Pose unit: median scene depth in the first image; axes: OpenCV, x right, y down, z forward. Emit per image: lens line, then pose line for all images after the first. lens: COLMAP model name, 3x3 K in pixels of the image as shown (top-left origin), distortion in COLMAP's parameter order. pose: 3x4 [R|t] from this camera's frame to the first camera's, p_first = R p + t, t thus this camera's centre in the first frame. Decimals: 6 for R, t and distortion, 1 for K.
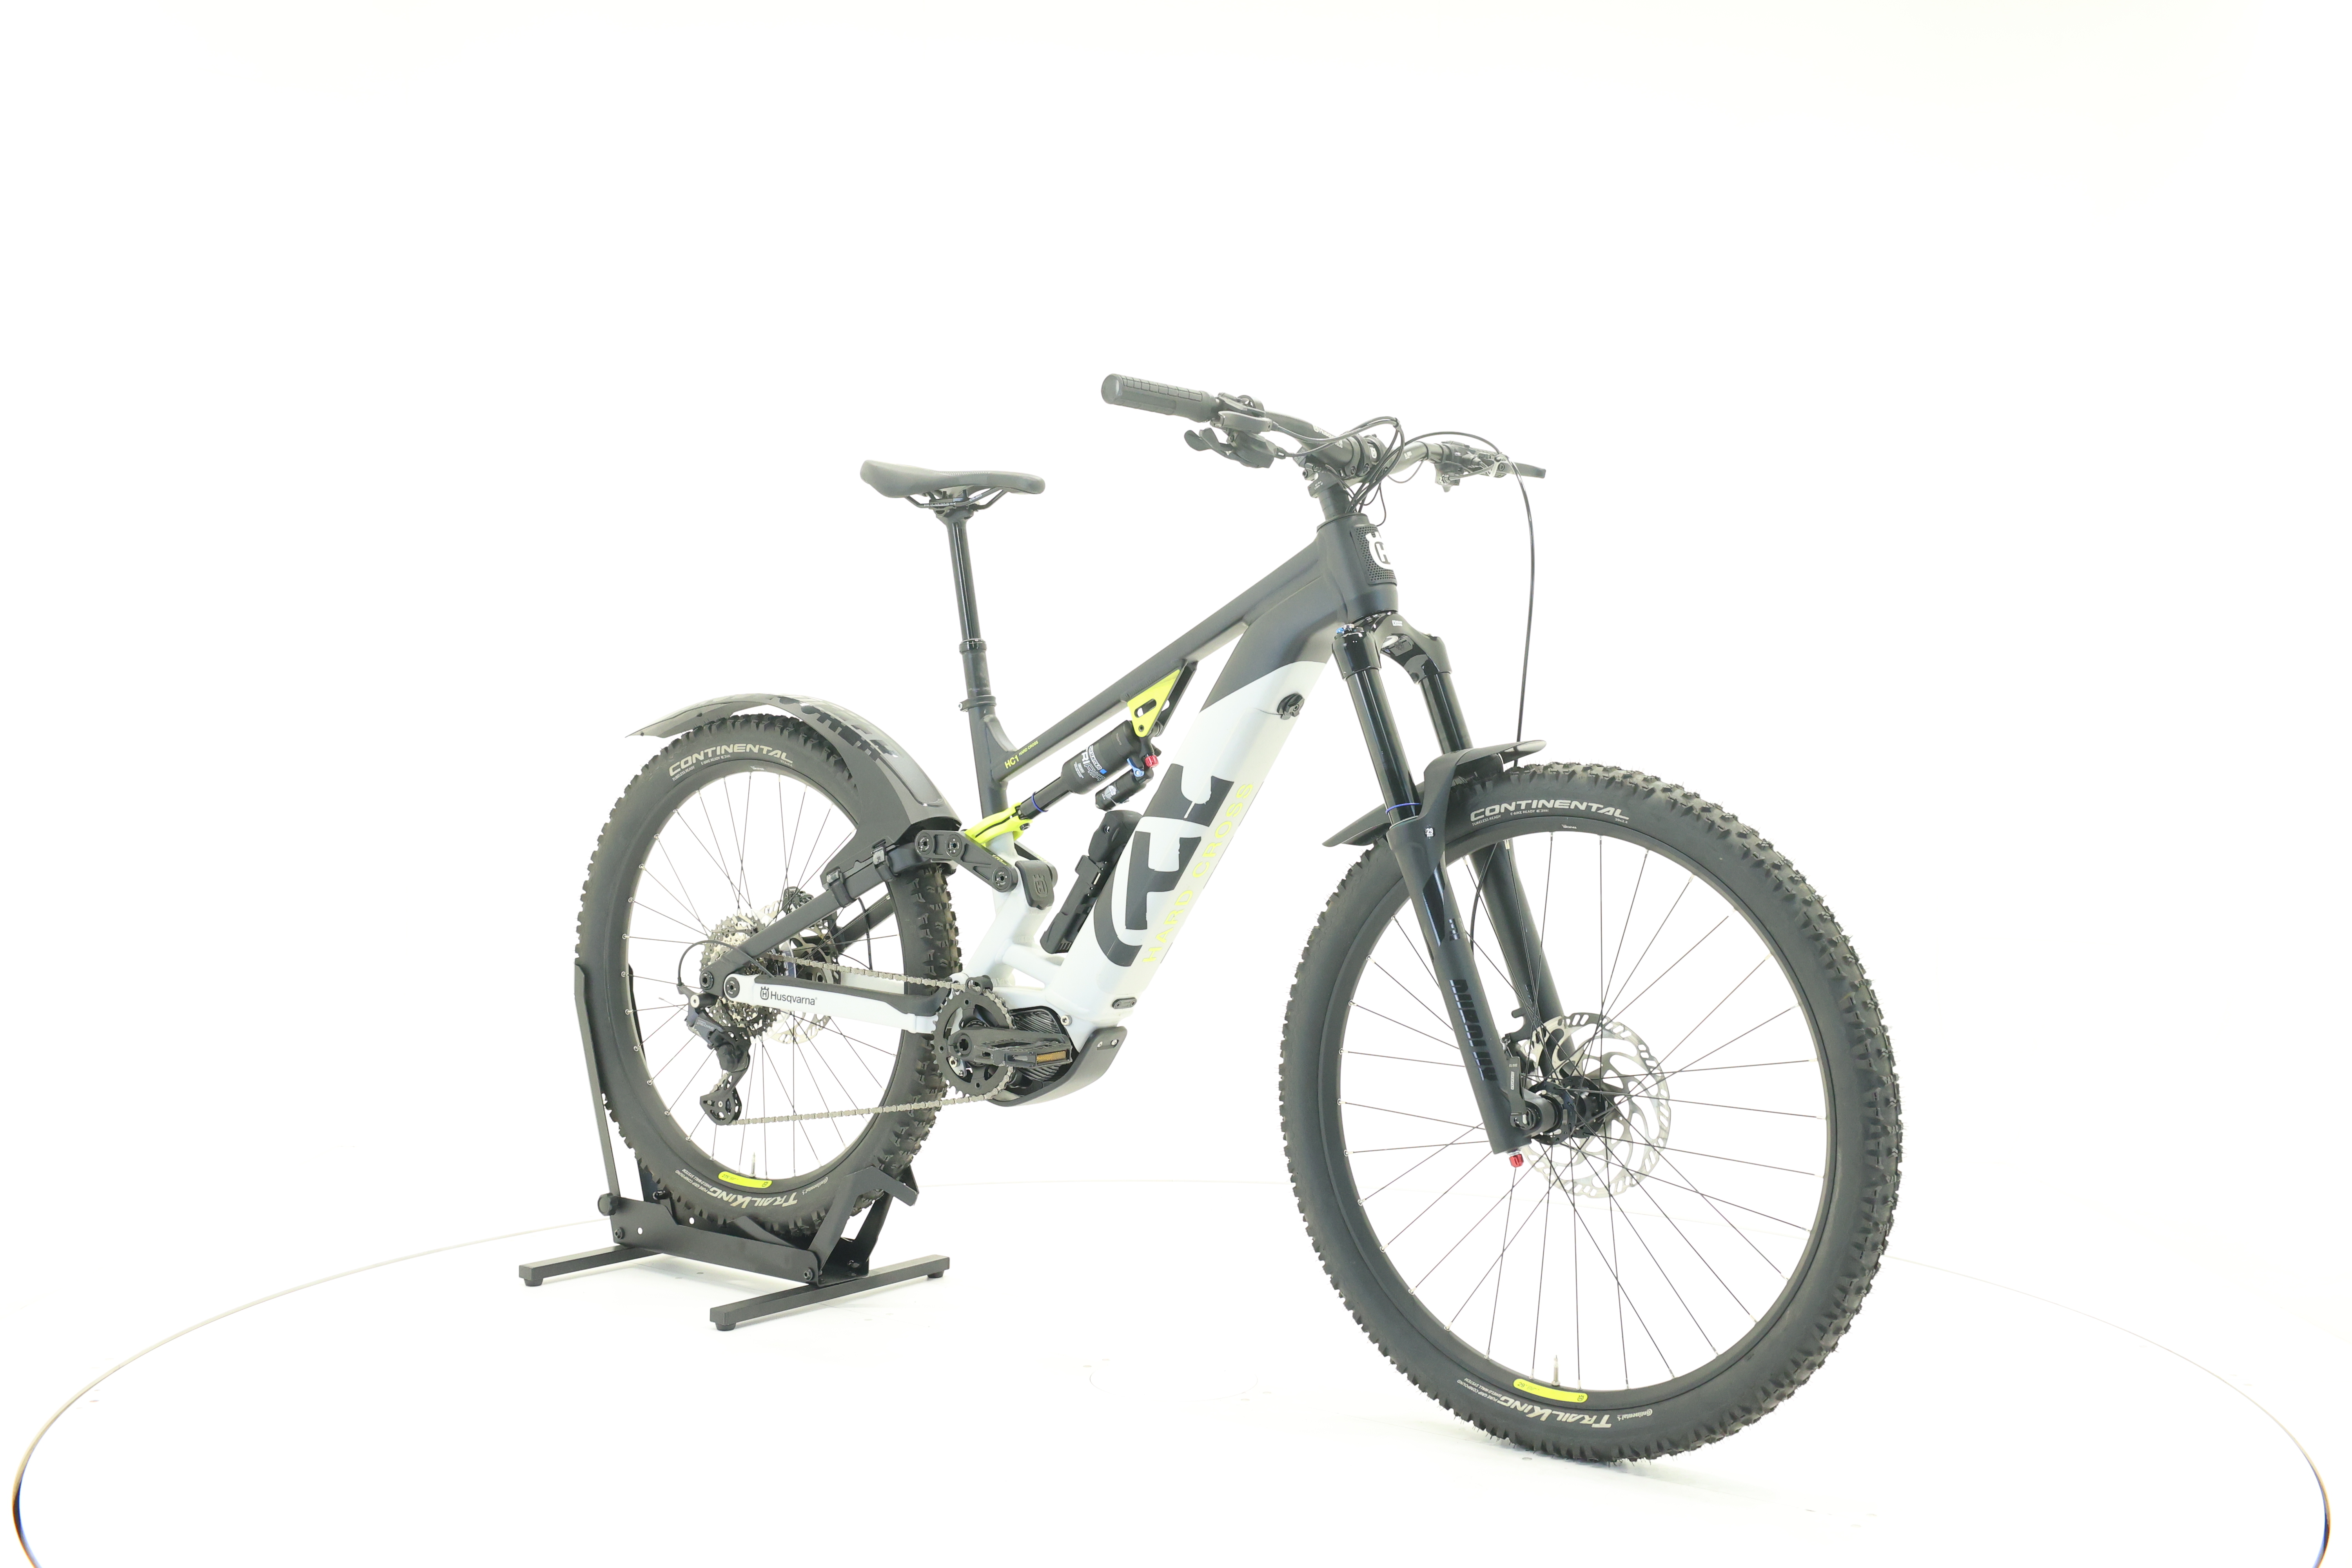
lens RADIAL K [[2505.5, 0, 1177.9], [0, 2505.5, 722.4], [0, 0, 1]] dist [-0.012671, 0.026414]
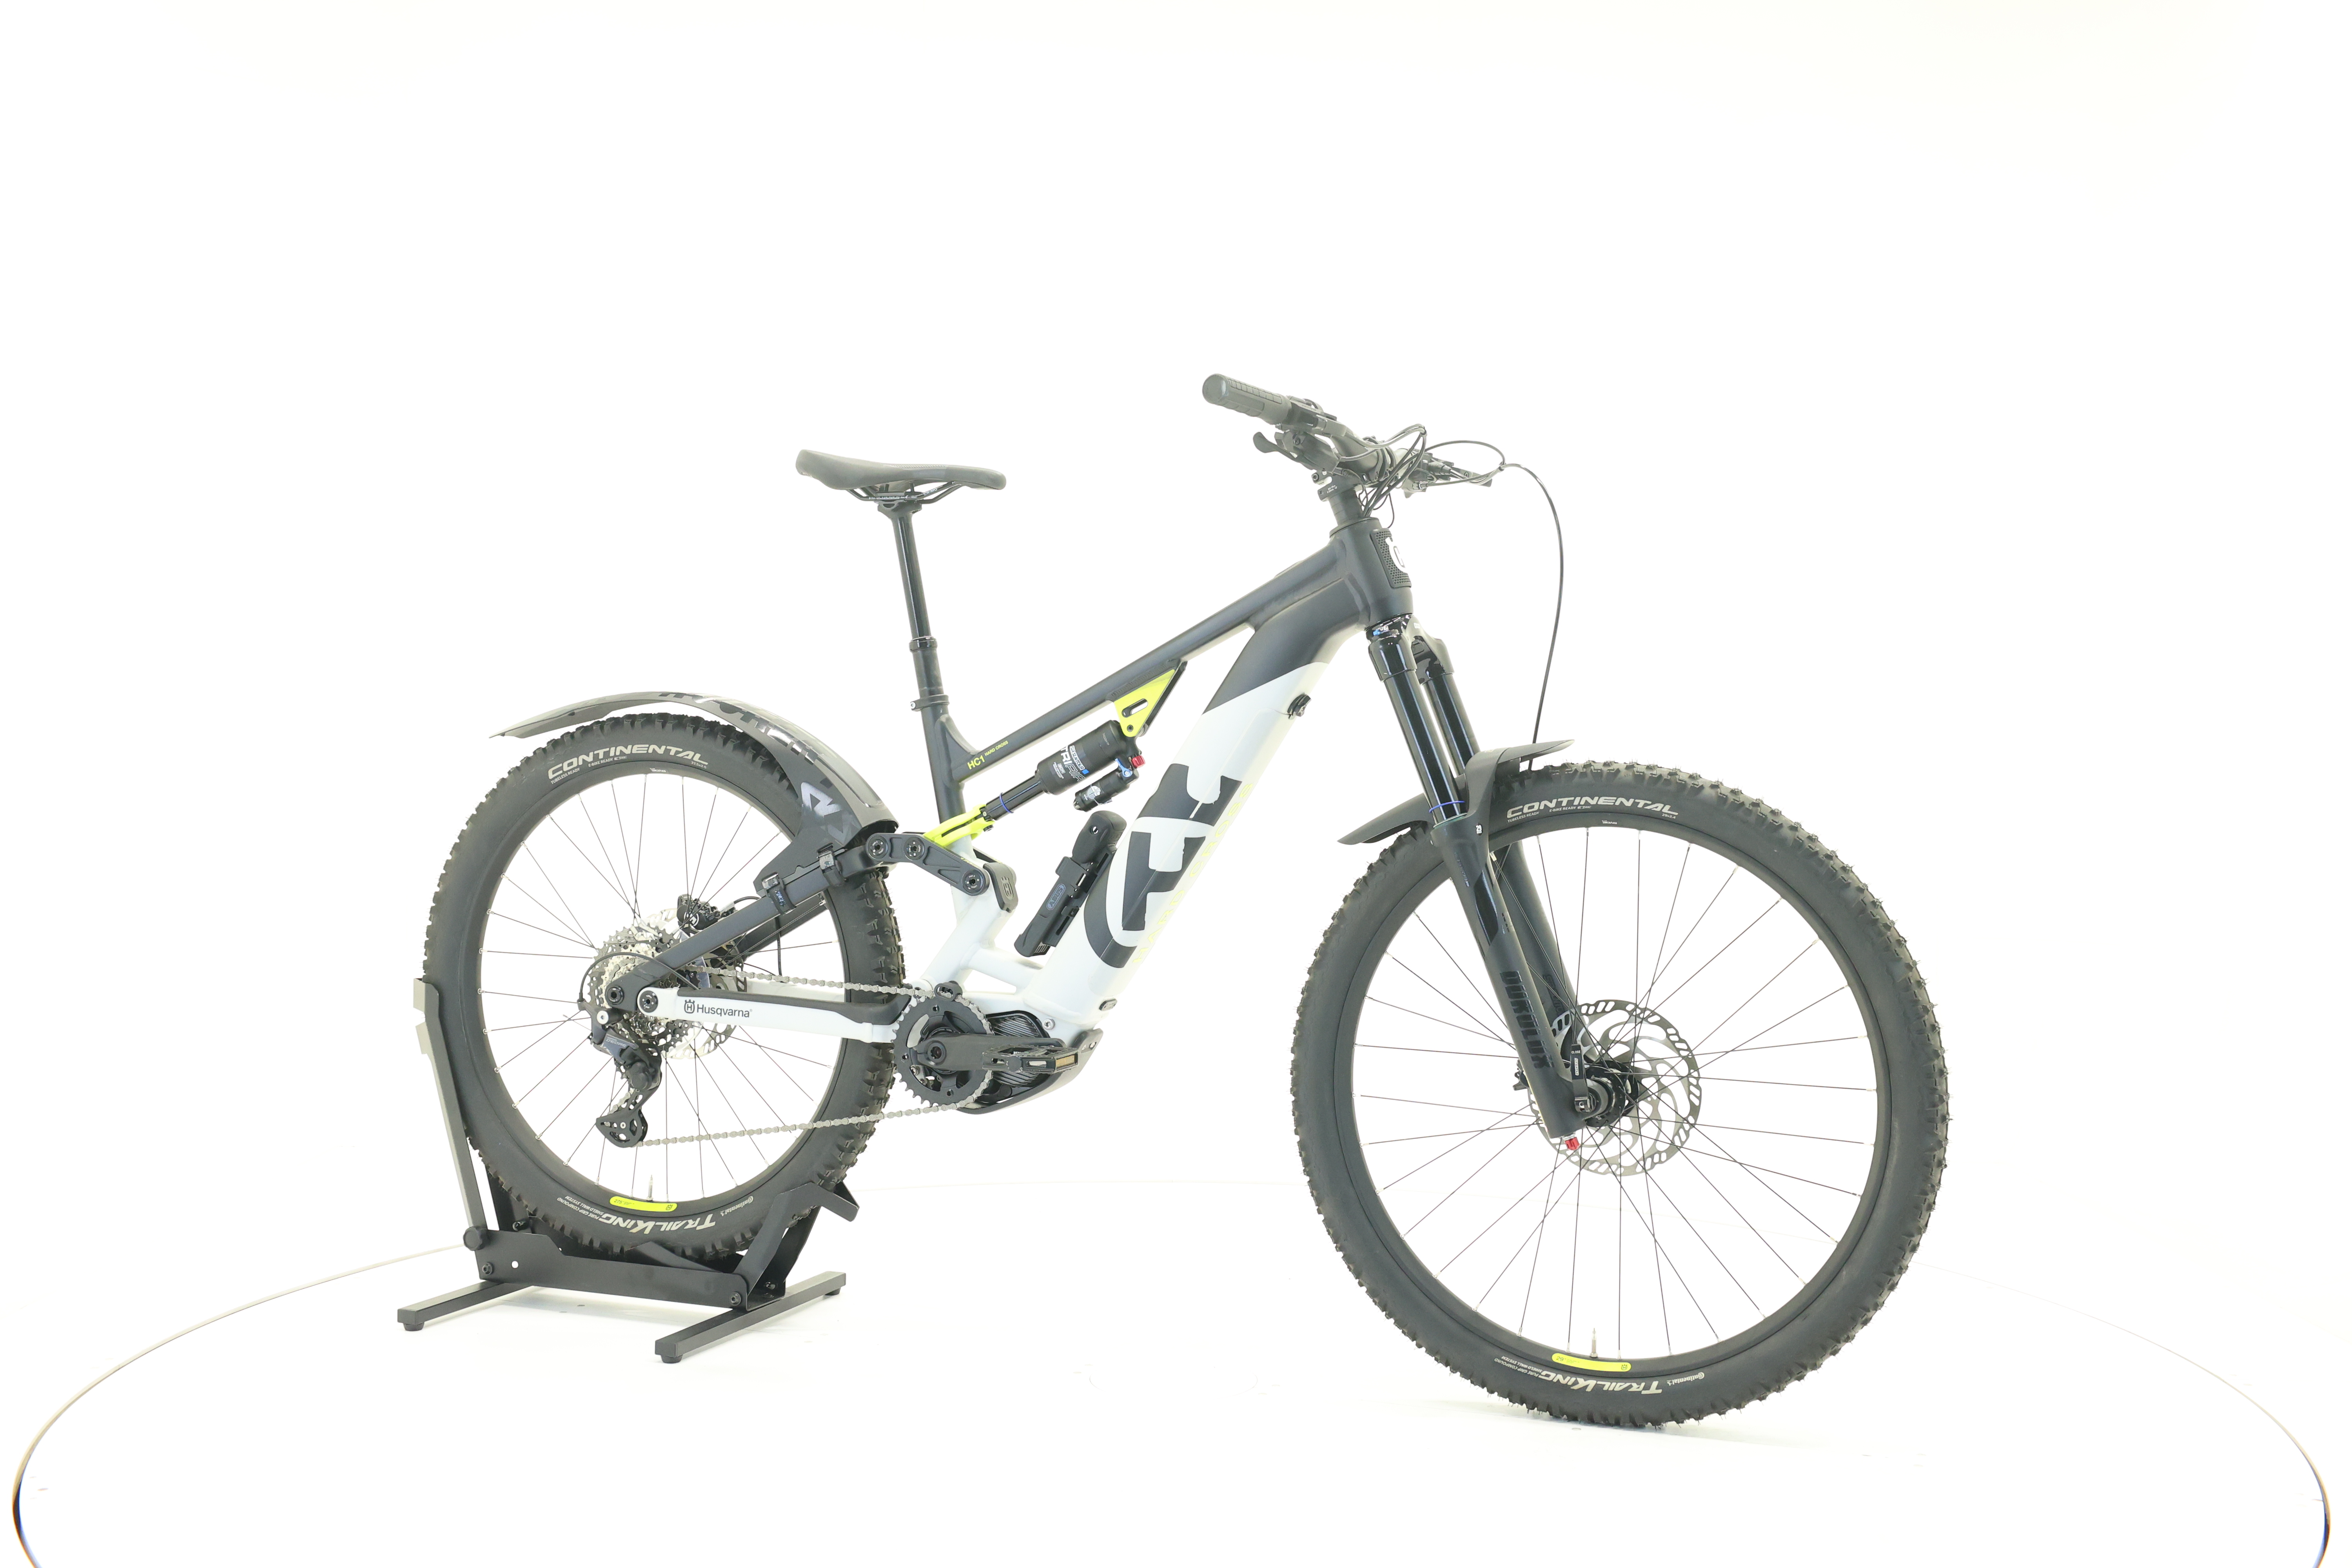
lens RADIAL K [[2505.5, 0, 1177.9], [0, 2505.5, 722.4], [0, 0, 1]] dist [-0.012671, 0.026414]
pose [[0.962750, -0.000527, 0.270393, -0.266856], [-0.000004, 0.999998, 0.001962, -0.002006], [-0.270394, -0.001890, 0.962748, 0.036099]]
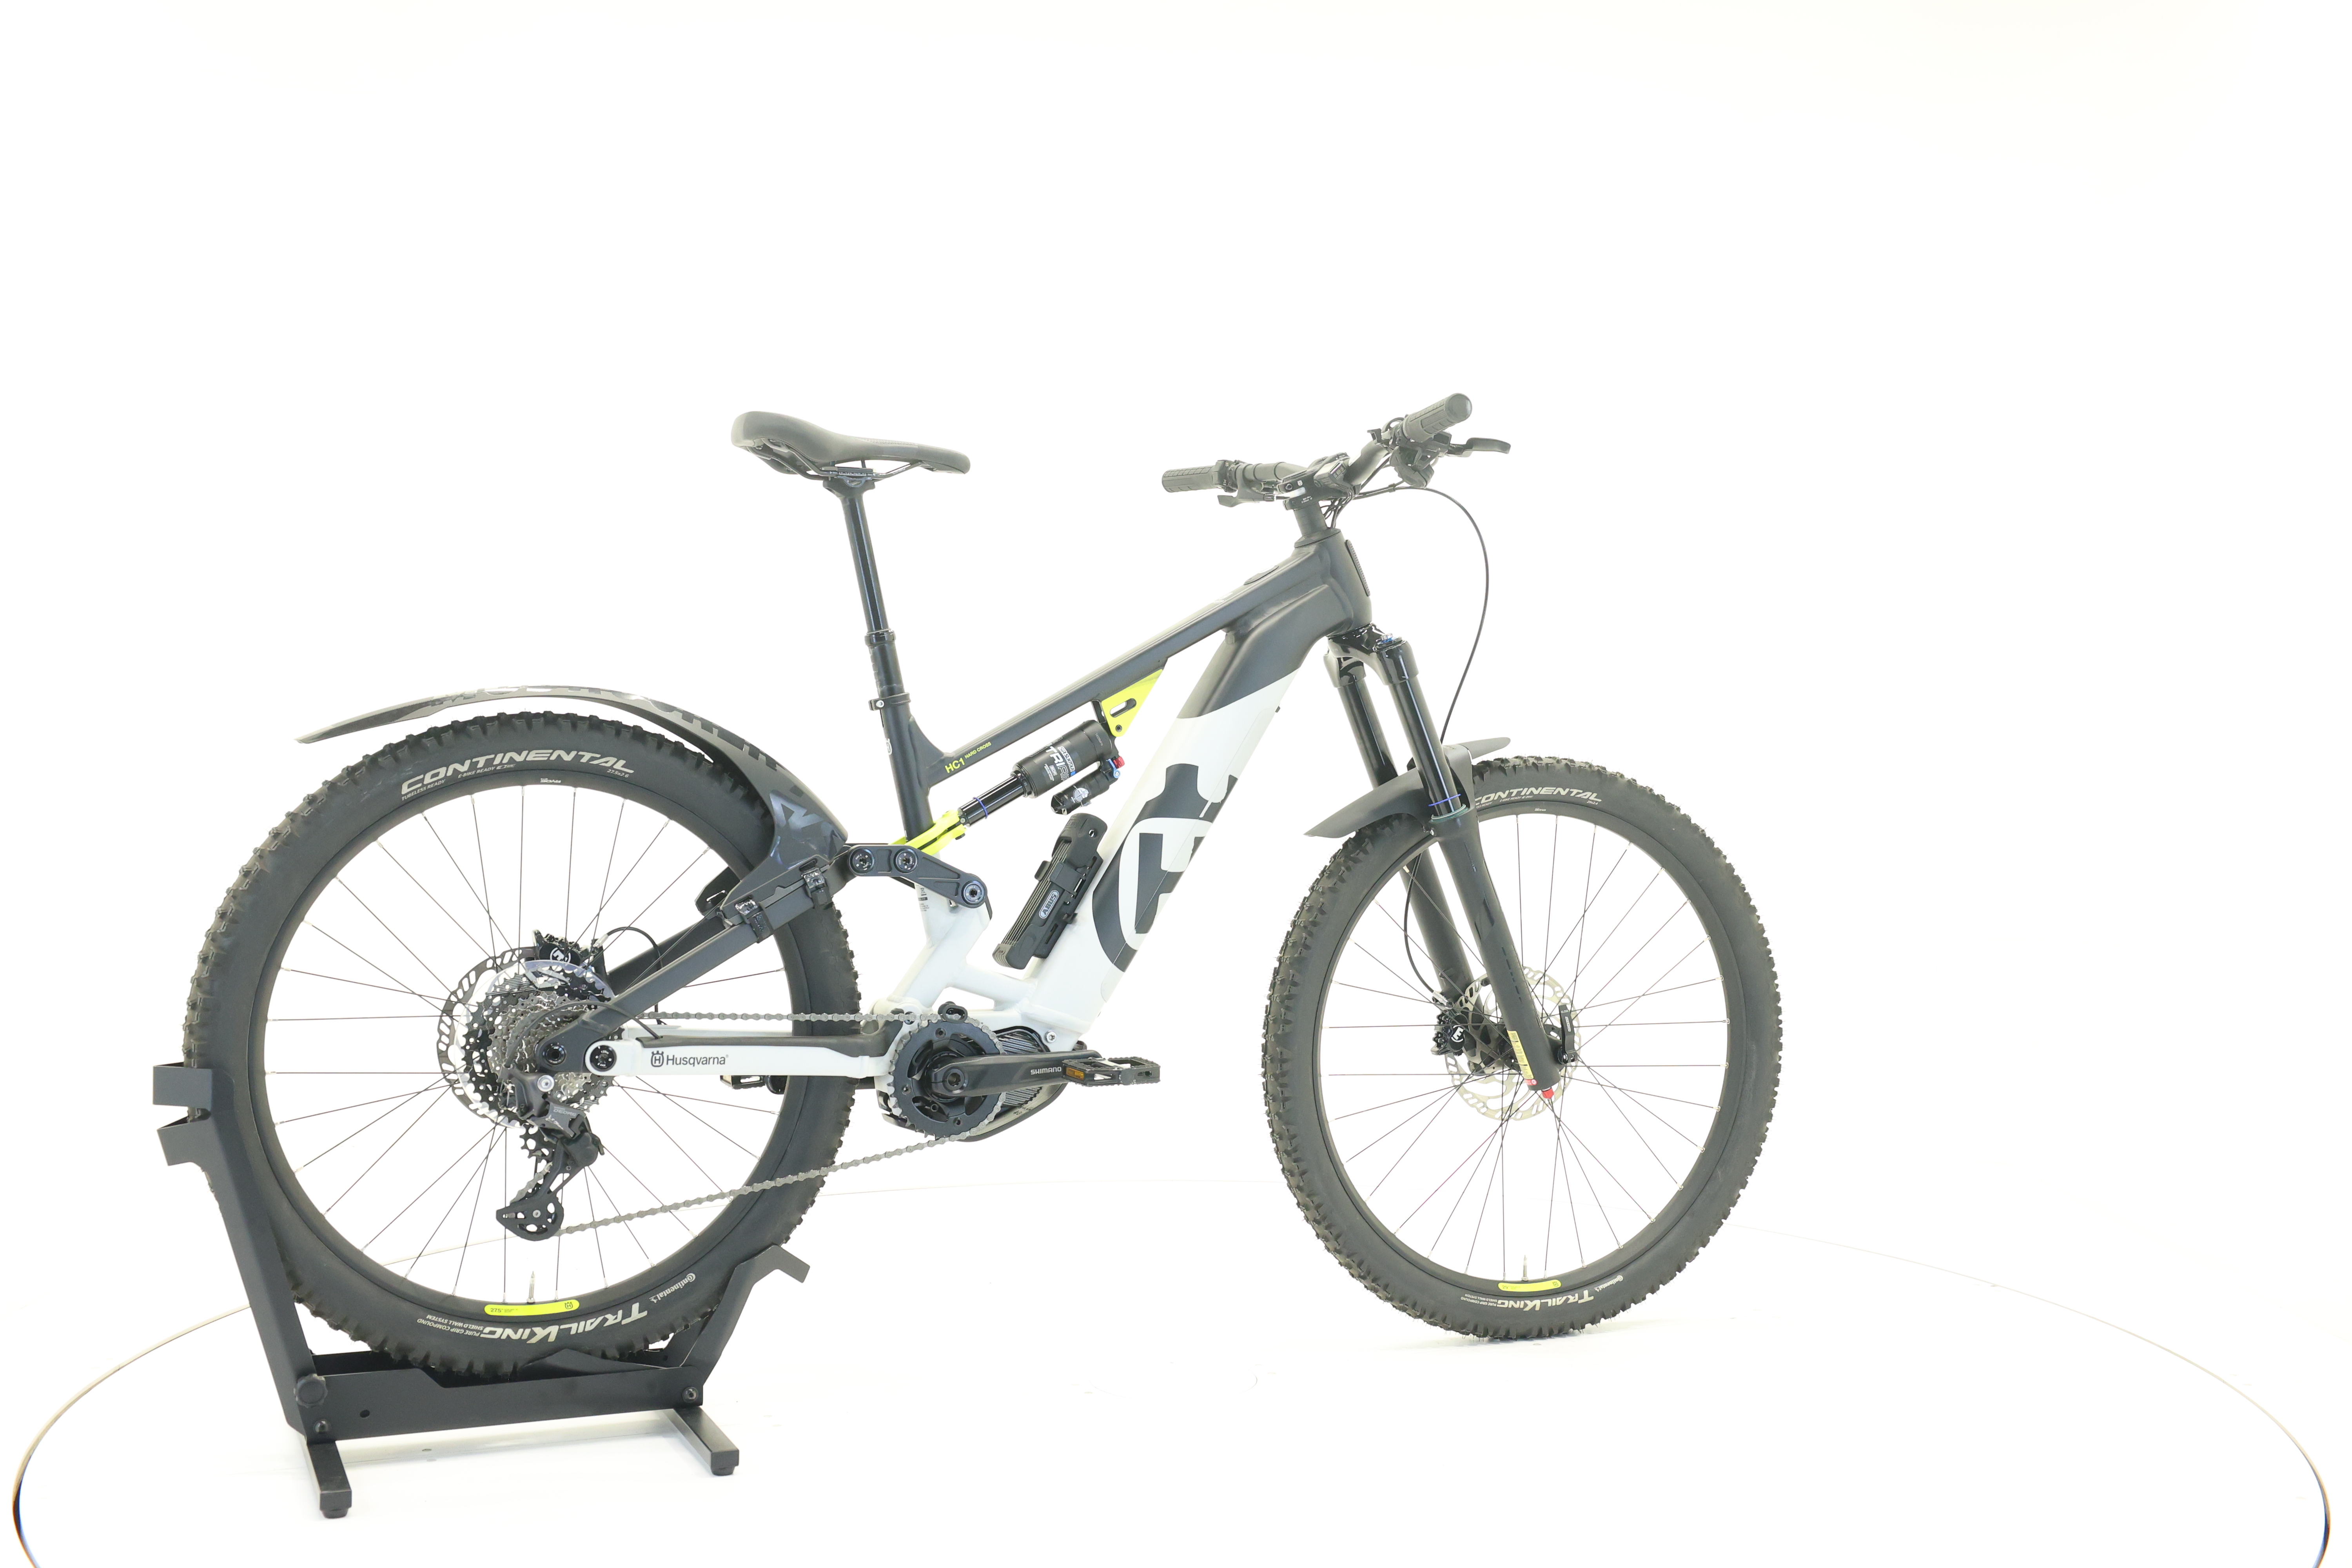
lens RADIAL K [[2505.5, 0, 1177.9], [0, 2505.5, 722.4], [0, 0, 1]] dist [-0.012671, 0.026414]
pose [[0.487551, -0.004675, 0.873082, -0.861719], [-0.002893, 0.999972, 0.006970, -0.006974], [-0.873090, -0.005924, 0.487523, 0.505060]]
